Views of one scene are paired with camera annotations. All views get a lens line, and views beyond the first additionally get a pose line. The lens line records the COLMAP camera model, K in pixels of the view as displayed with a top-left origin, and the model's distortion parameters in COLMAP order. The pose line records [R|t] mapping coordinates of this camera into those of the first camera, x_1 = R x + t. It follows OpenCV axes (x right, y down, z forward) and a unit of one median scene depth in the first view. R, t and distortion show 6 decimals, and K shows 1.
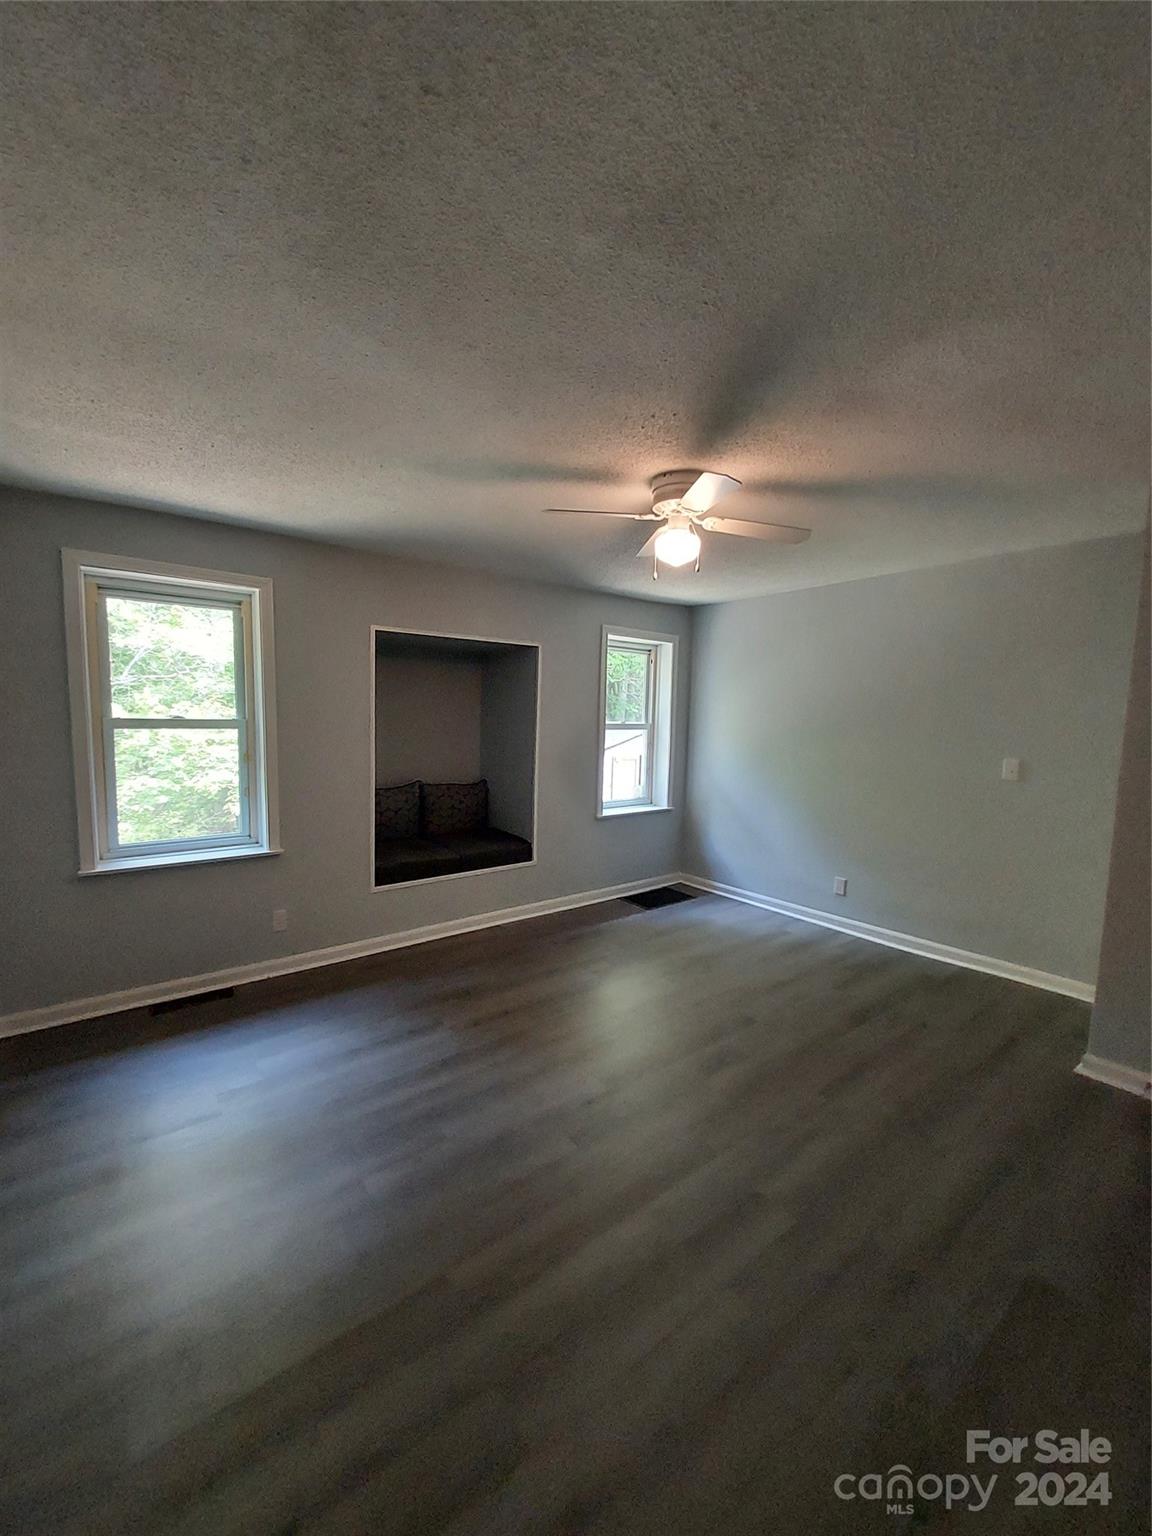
lens RADIAL K [[611.5, 0, 576.0], [0, 611.5, 768.0], [0, 0, 1]] dist [0.002684, 0.000251]
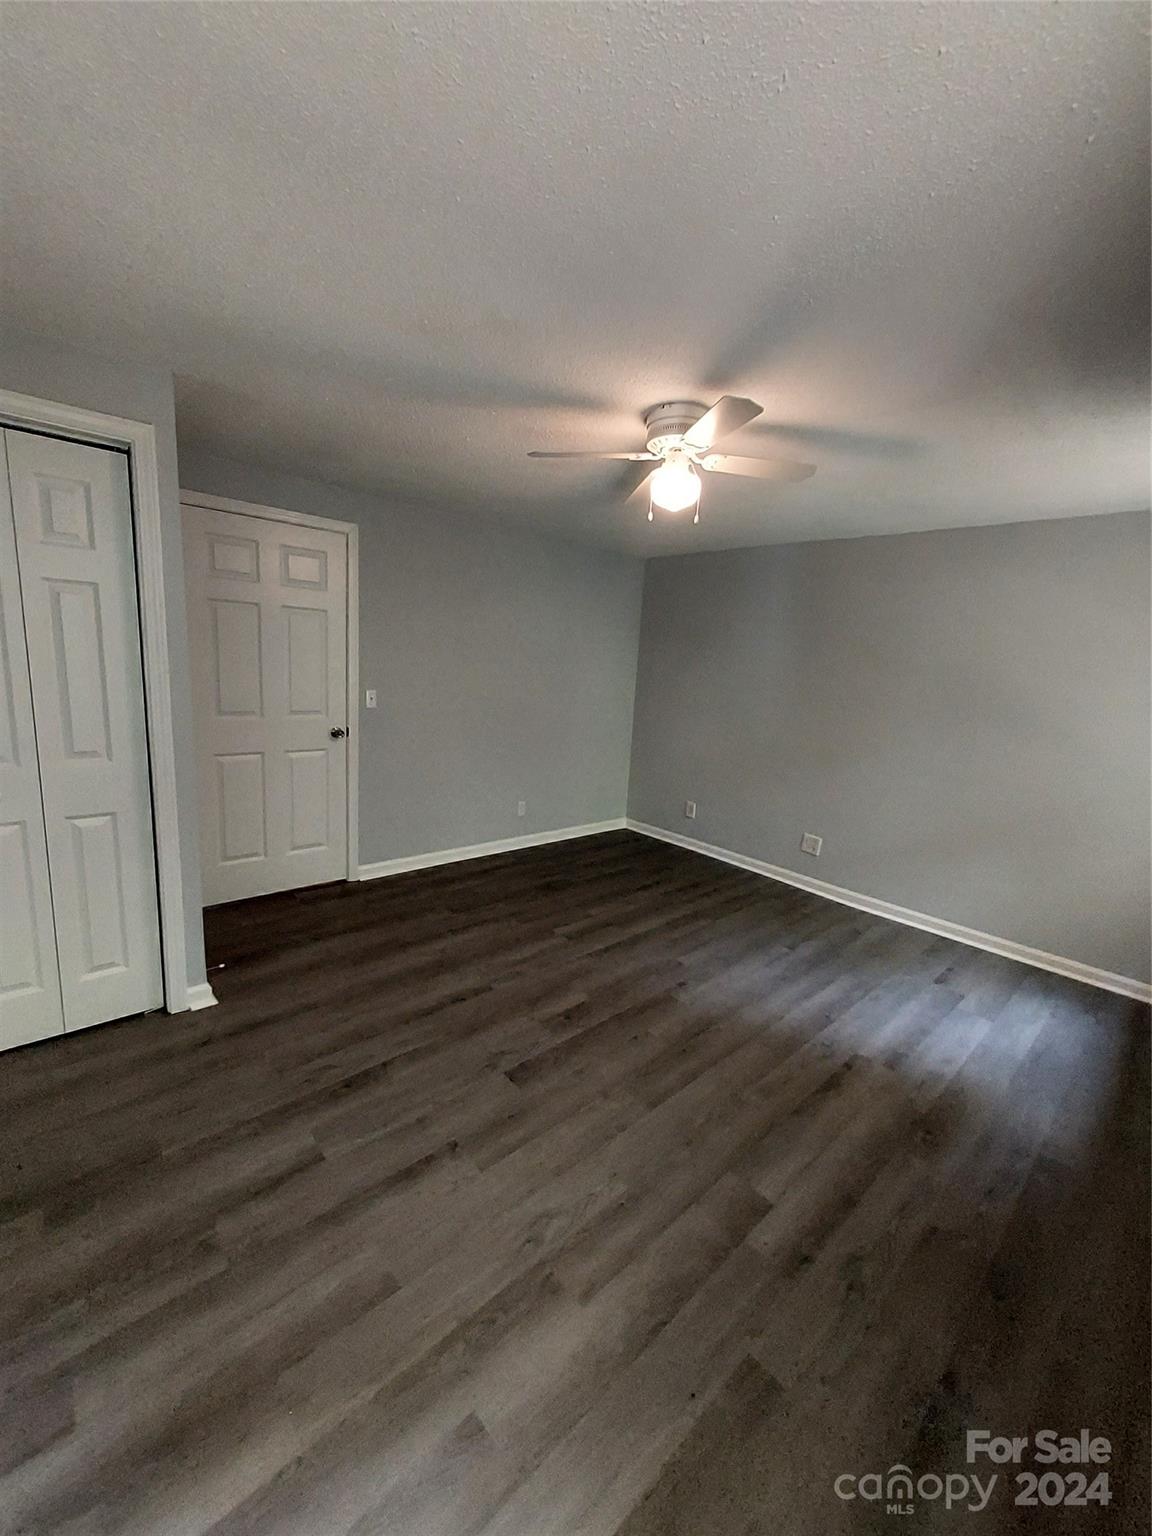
lens RADIAL K [[611.5, 0, 576.0], [0, 611.5, 768.0], [0, 0, 1]] dist [0.002684, 0.000251]
pose [[-0.993168, -0.071875, -0.091932, 0.259564], [-0.094196, 0.958801, 0.268005, -0.137844], [0.068882, 0.274834, -0.959021, 1.384046]]
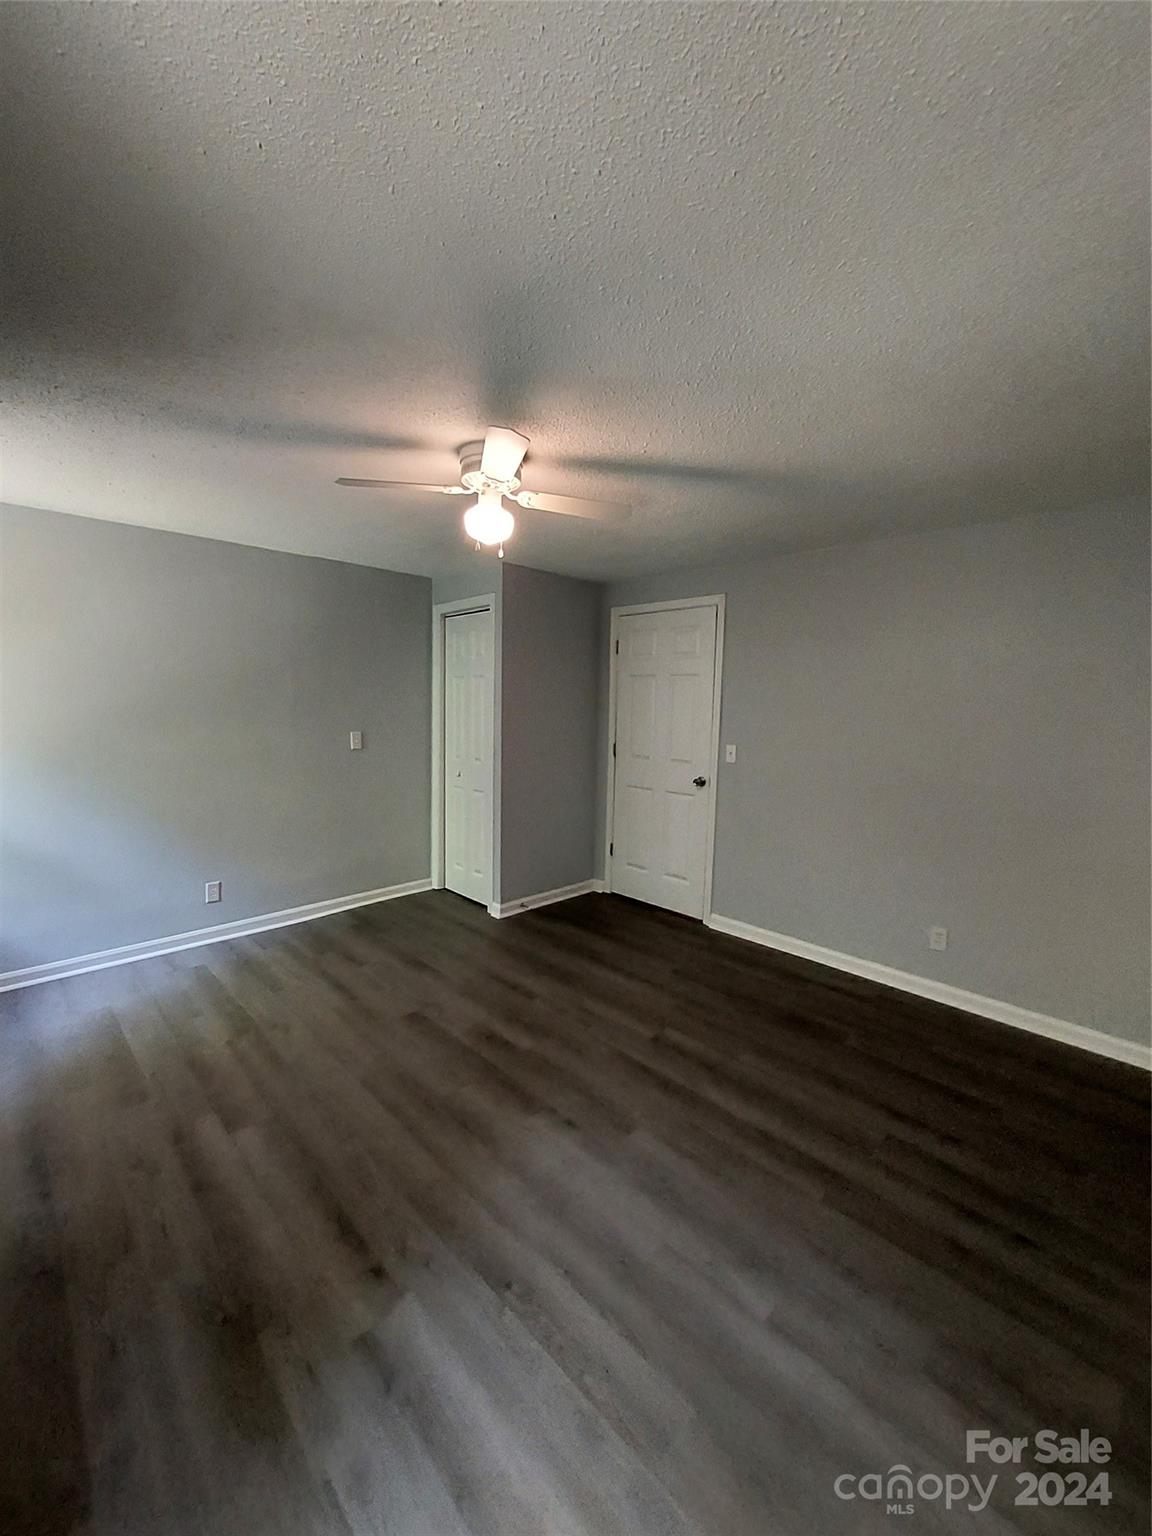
lens RADIAL K [[617.5, 0, 540.0], [0, 617.5, 762.4], [0, 0, 1]] dist [-0.000420, -0.000136]
pose [[-0.064012, -0.121110, 0.990573, -0.565387], [0.077996, 0.988965, 0.125953, -0.083621], [-0.994897, 0.085323, -0.053859, 0.695280]]
